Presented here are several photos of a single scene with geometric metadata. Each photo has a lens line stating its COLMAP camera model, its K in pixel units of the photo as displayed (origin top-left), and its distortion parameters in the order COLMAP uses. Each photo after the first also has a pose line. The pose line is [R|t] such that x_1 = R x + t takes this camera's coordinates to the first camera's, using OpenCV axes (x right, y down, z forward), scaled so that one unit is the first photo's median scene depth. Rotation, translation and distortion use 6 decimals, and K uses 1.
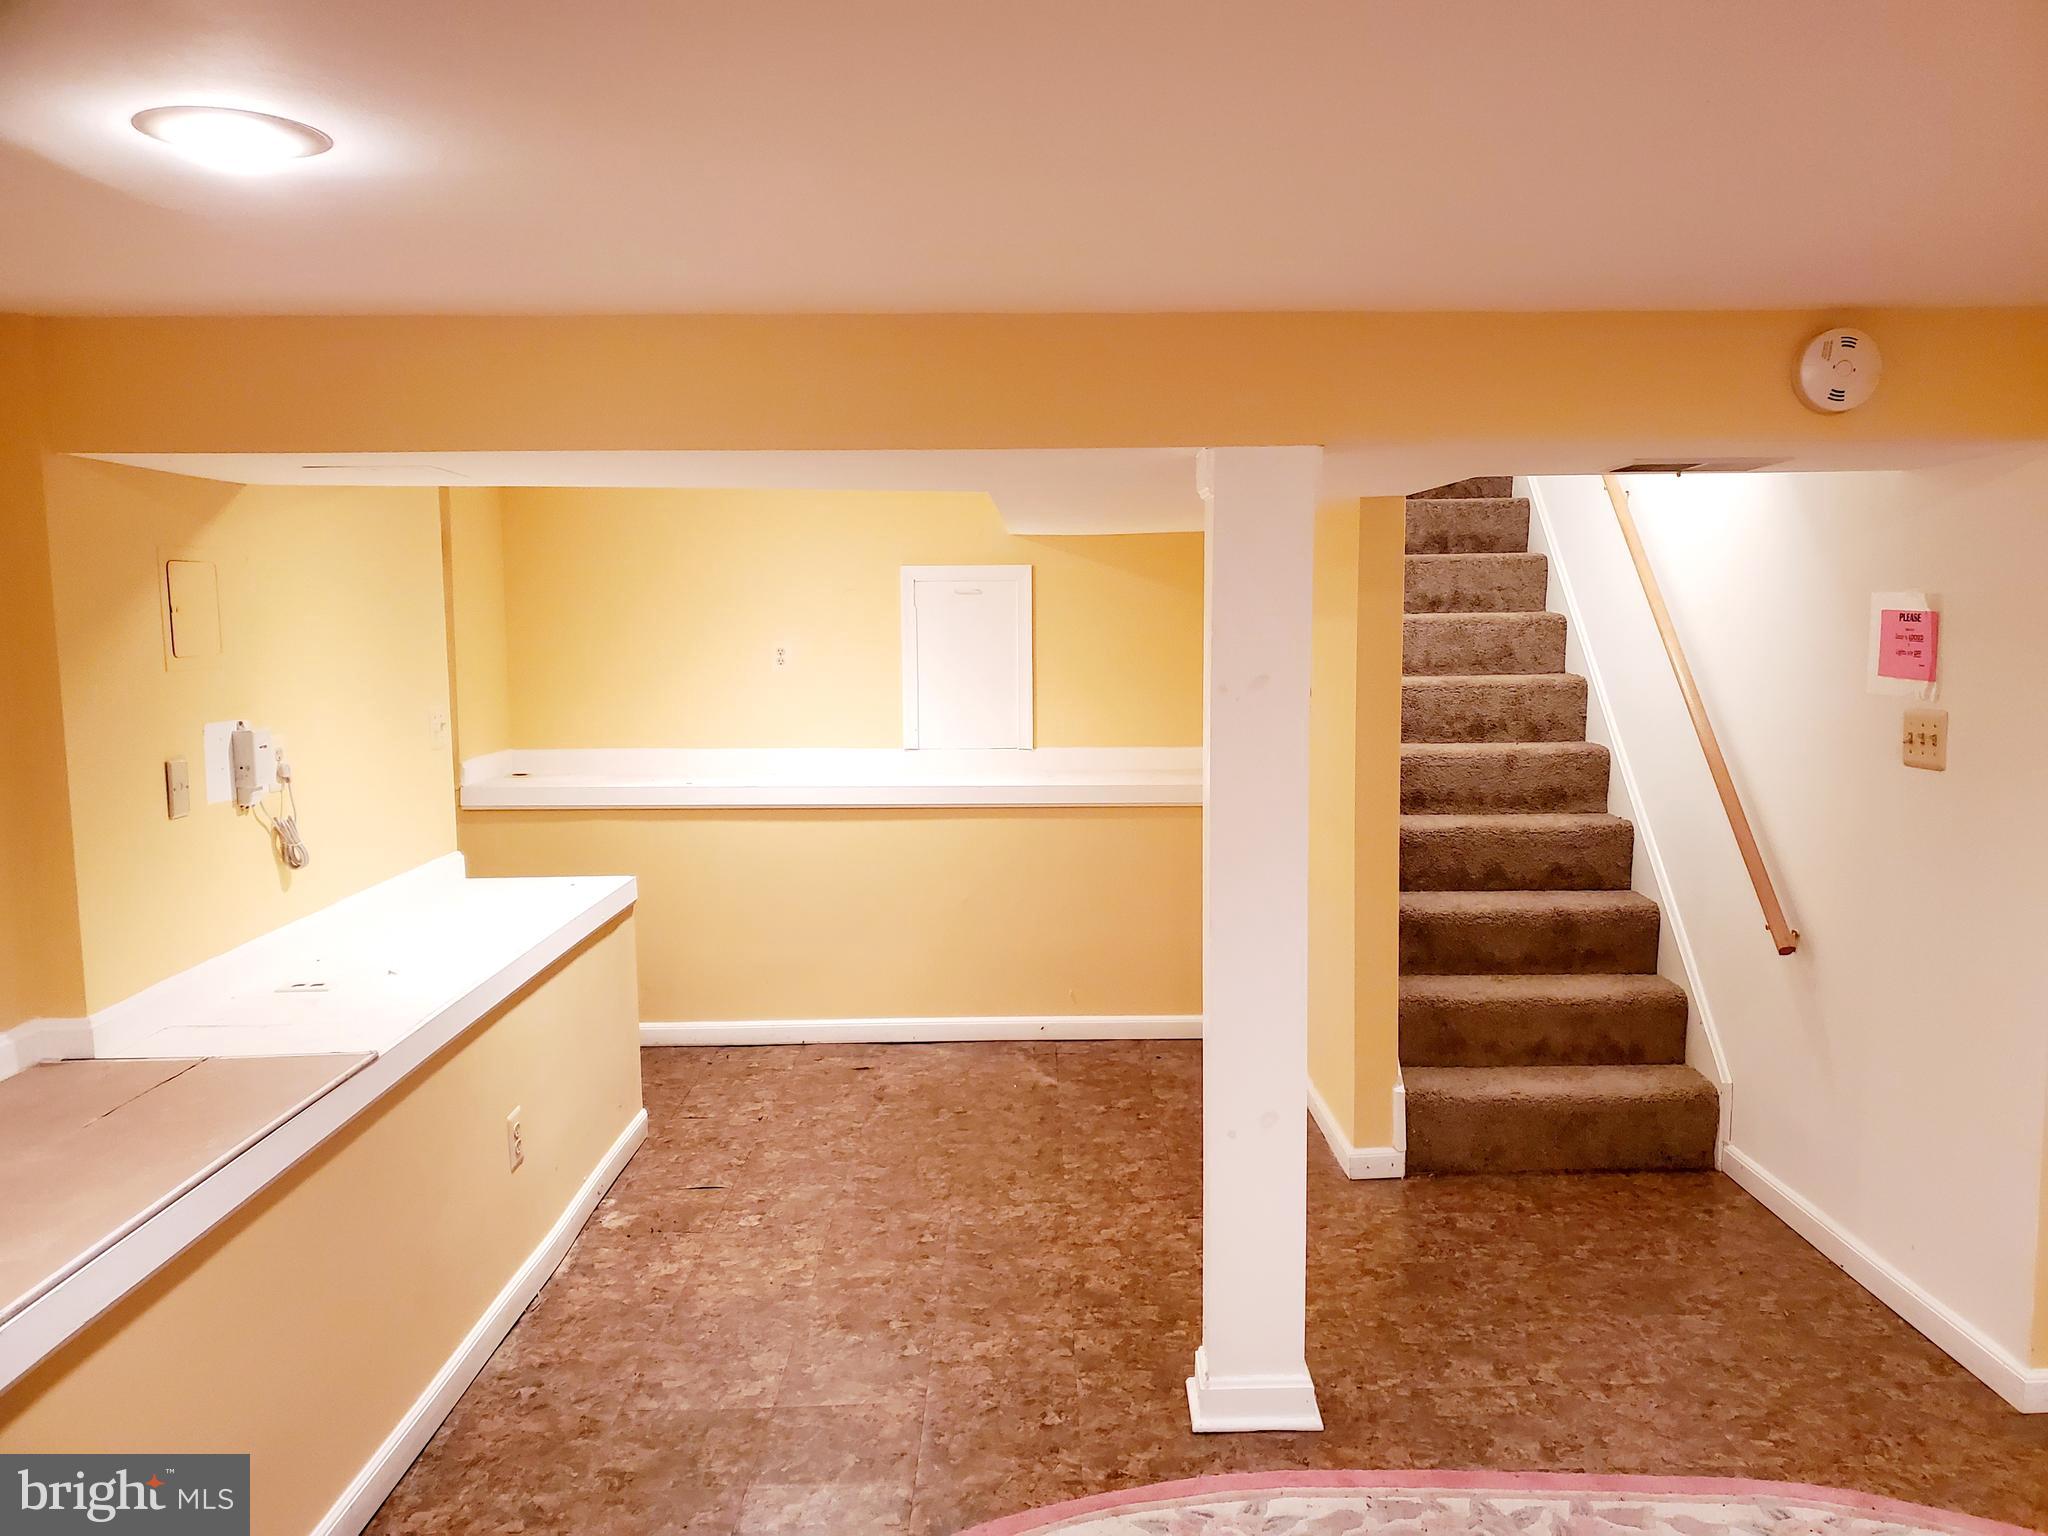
lens RADIAL K [[1587.7, 0, 1056.3], [0, 1587.7, 771.6], [0, 0, 1]] dist [0.033918, -0.037967]
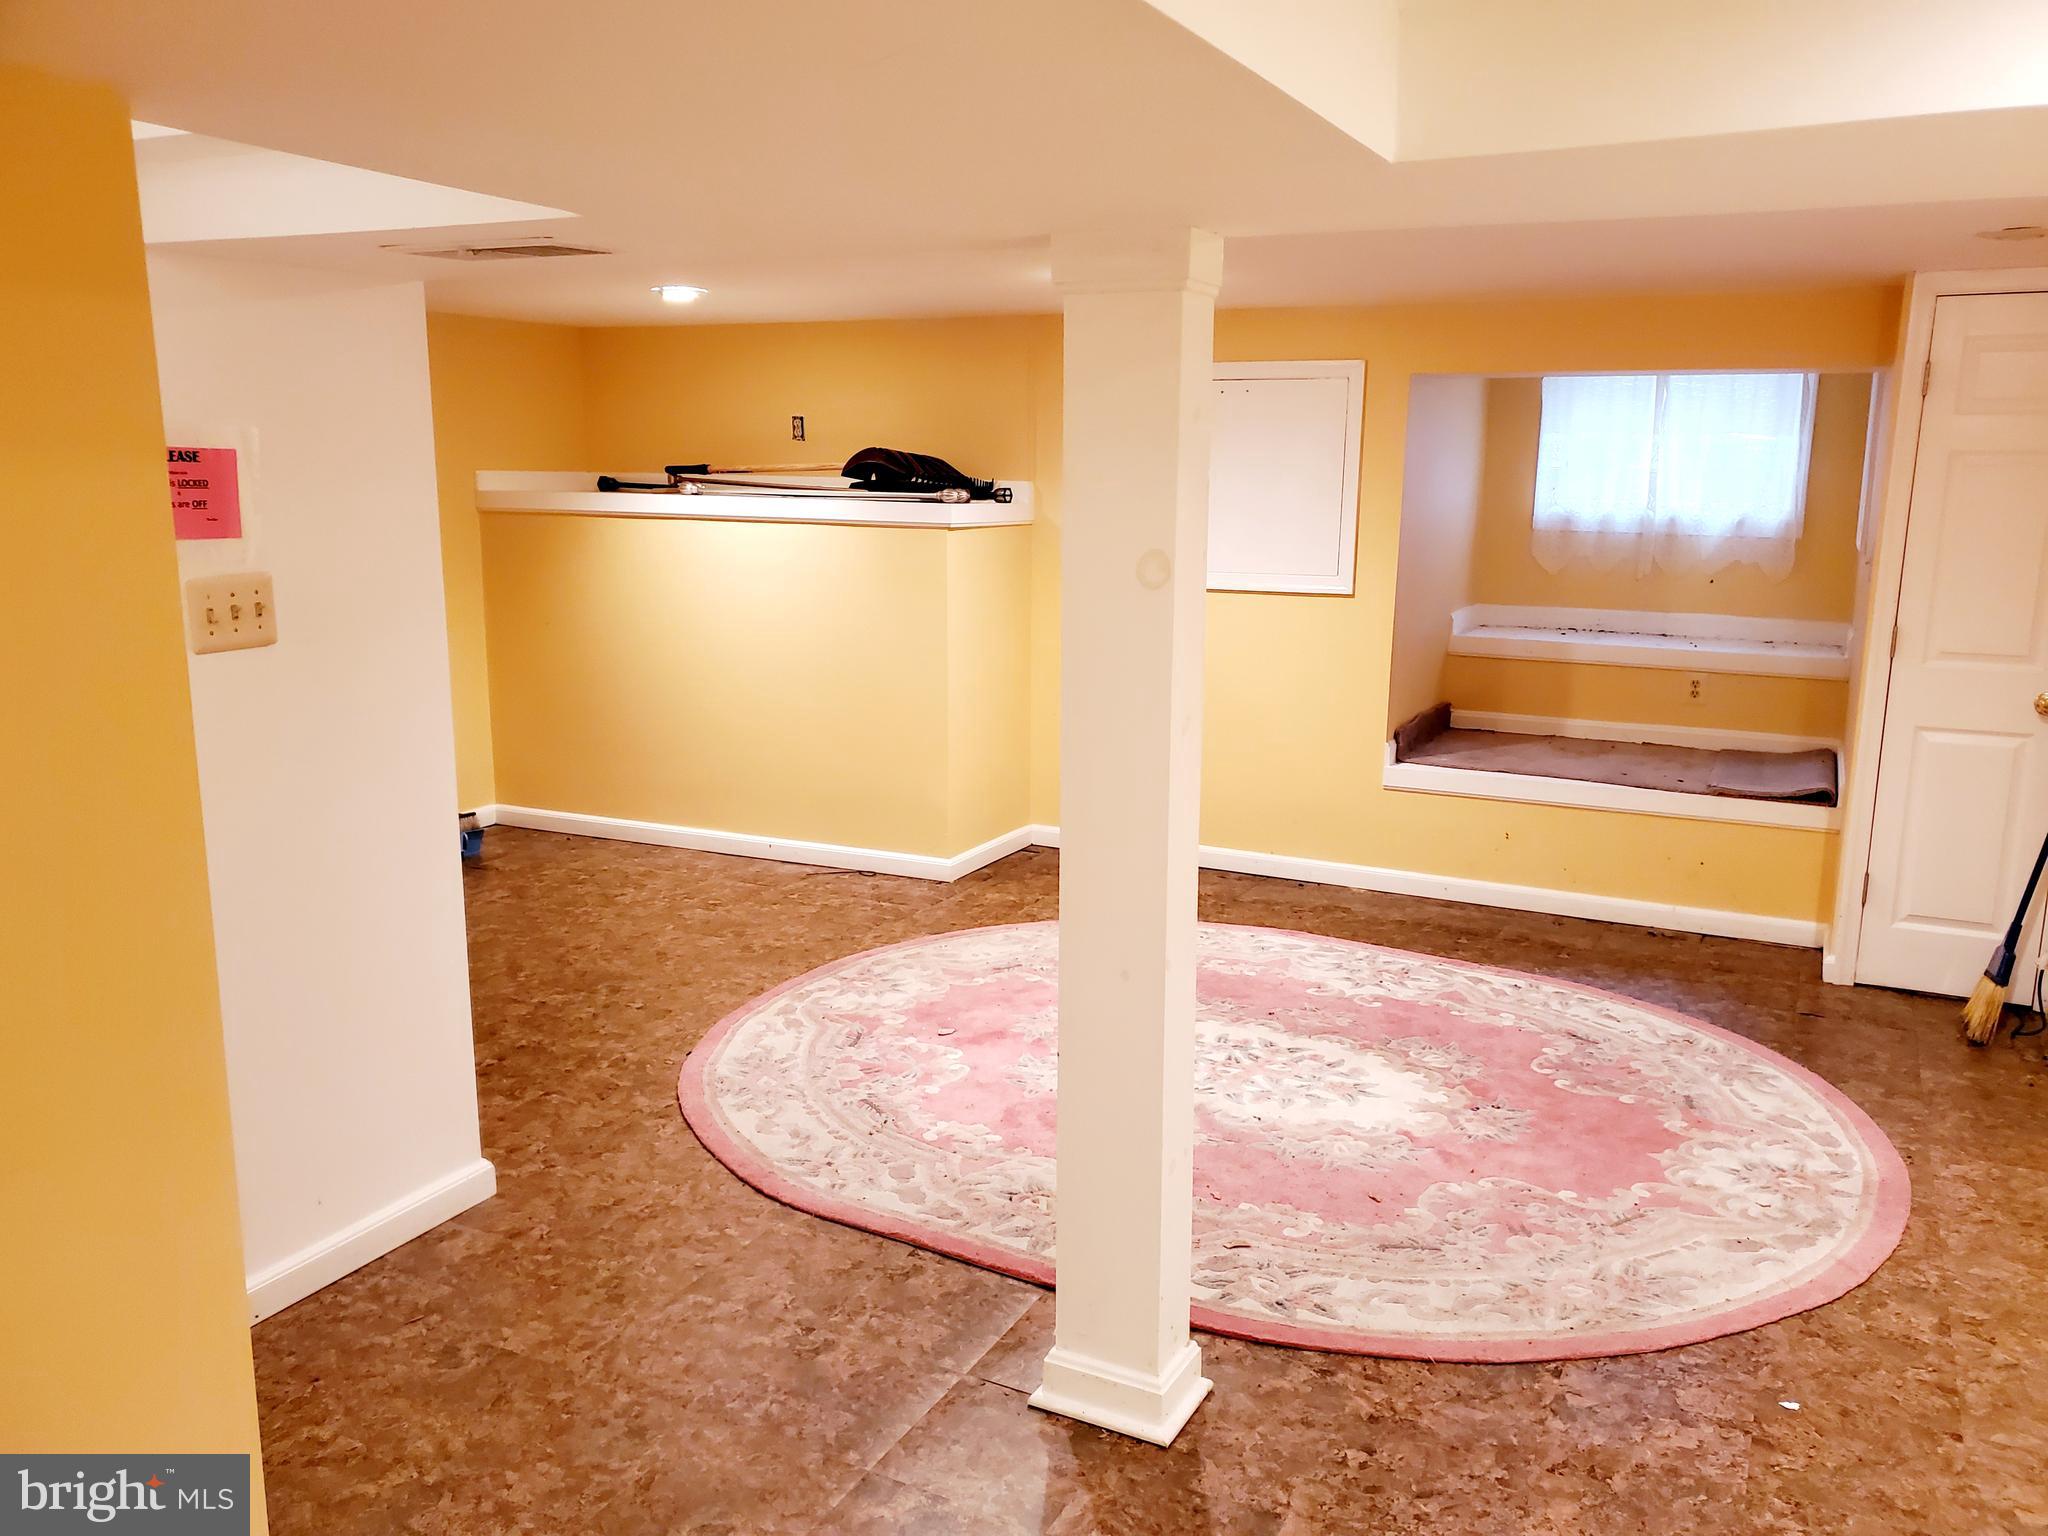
lens RADIAL K [[1595.3, 0, 1060.4], [0, 1595.3, 764.6], [0, 0, 1]] dist [0.098088, -0.126086]
pose [[-0.891178, -0.085677, 0.445490, -0.177334], [0.046772, 0.959418, 0.278083, -0.144803], [-0.451236, 0.268658, -0.851005, 1.444955]]
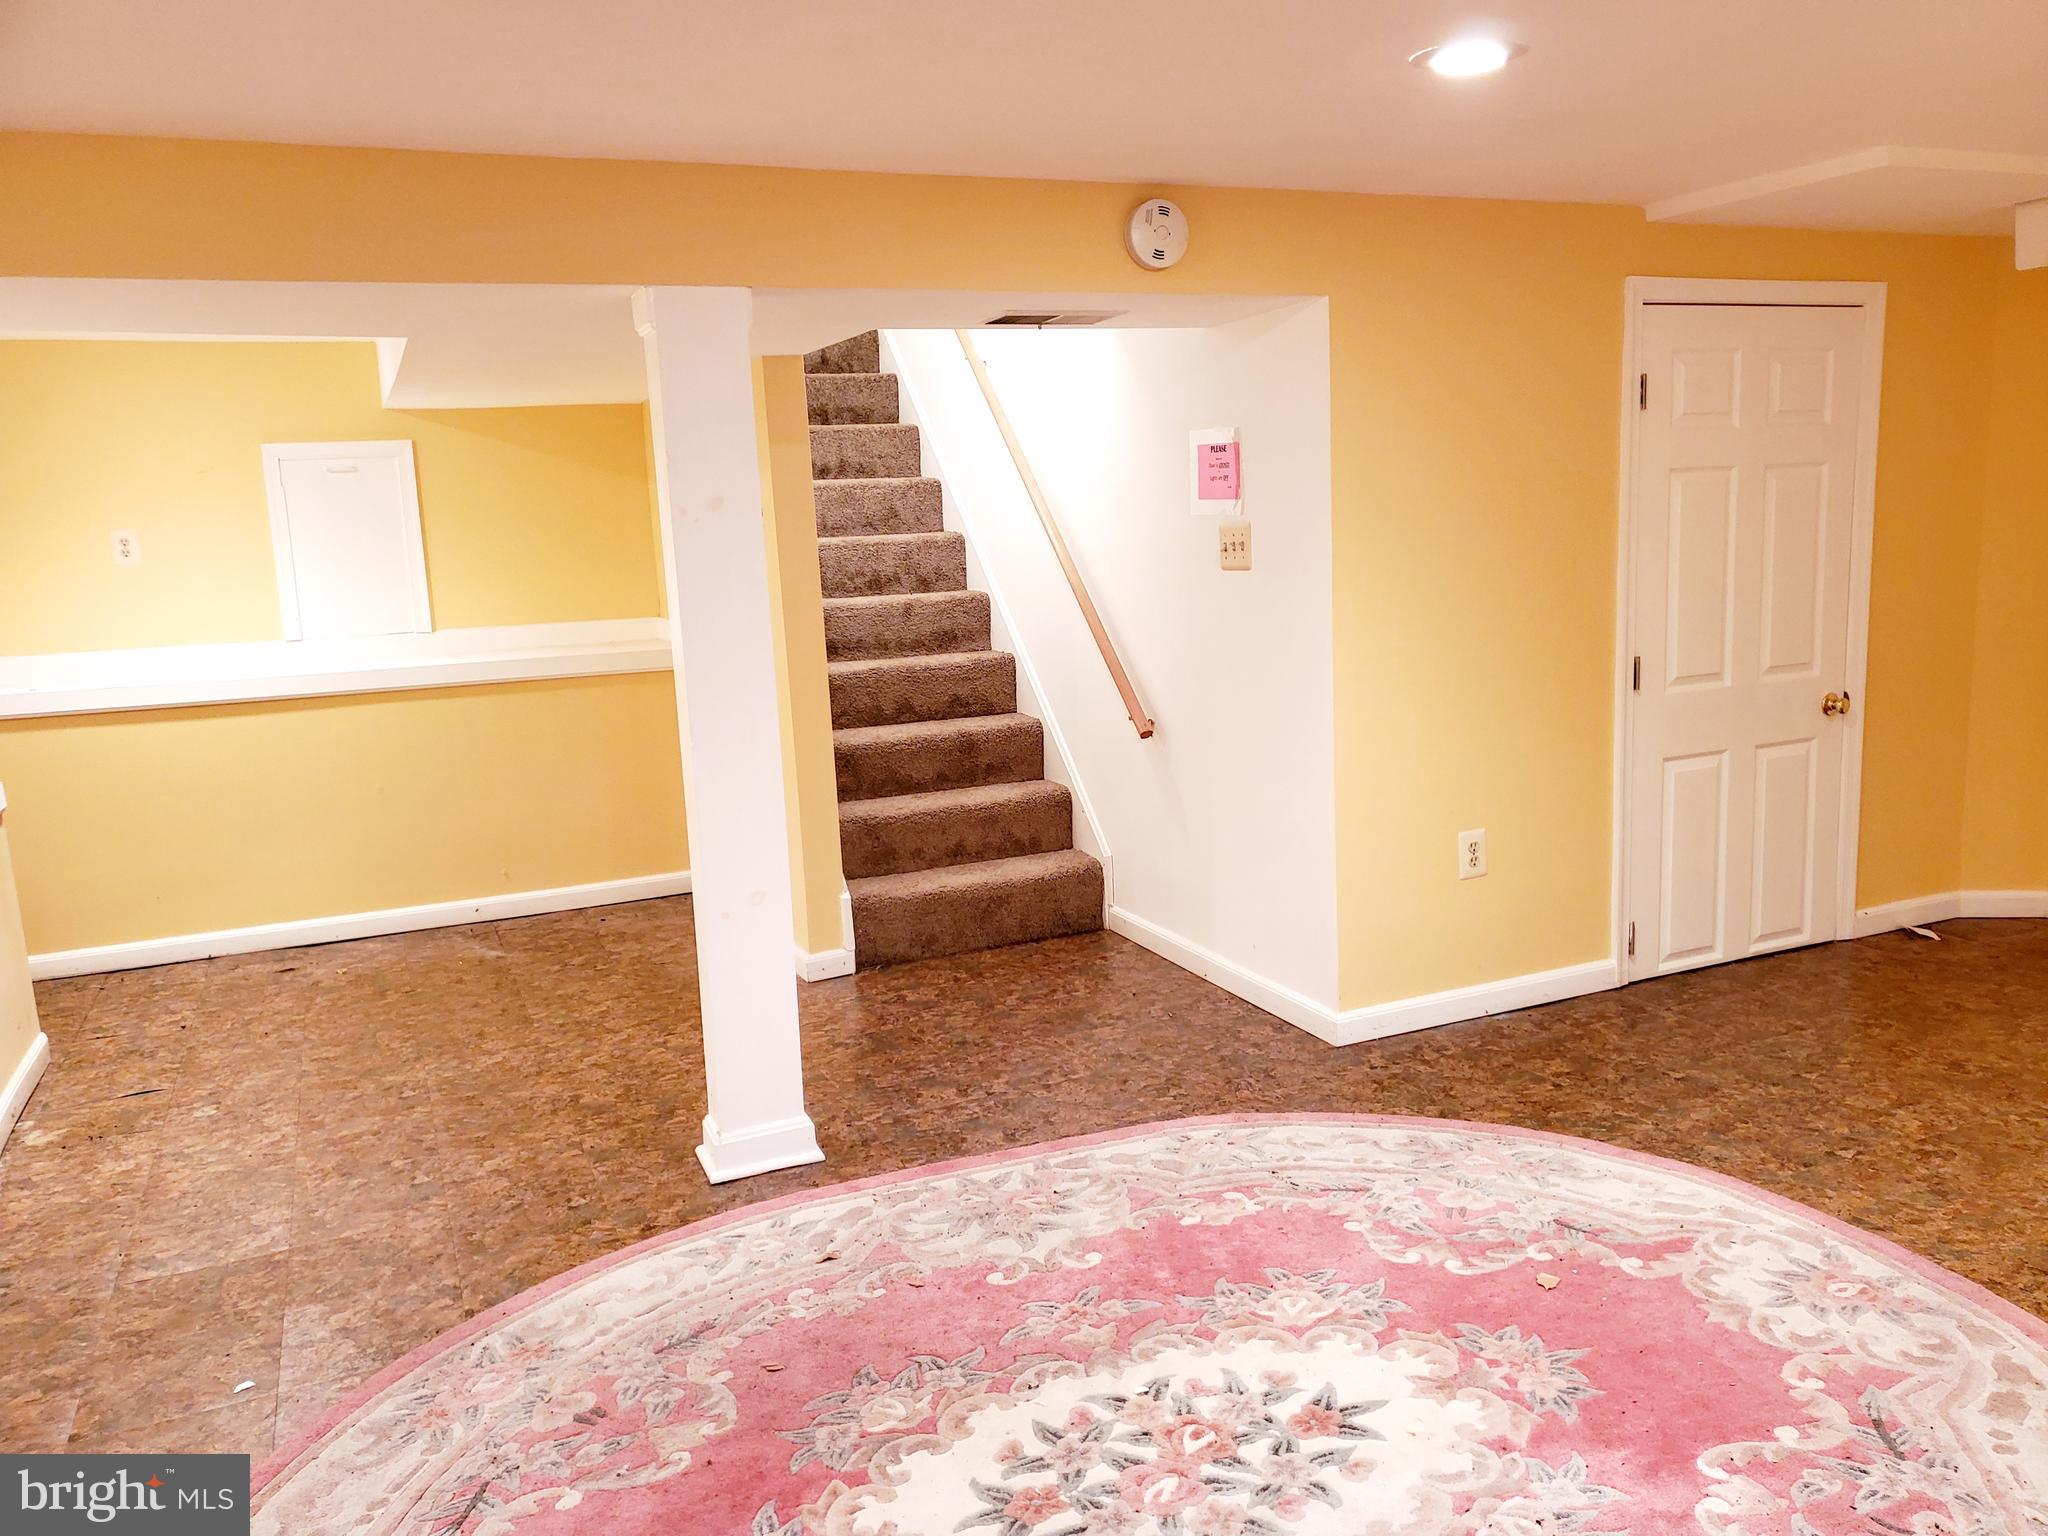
lens RADIAL K [[1590.2, 0, 1061.1], [0, 1590.2, 781.7], [0, 0, 1]] dist [0.040279, -0.037744]
pose [[0.918598, -0.099986, 0.382336, -0.076030], [0.077978, 0.994303, 0.072674, 0.059508], [-0.387425, -0.036944, 0.921161, -0.101662]]
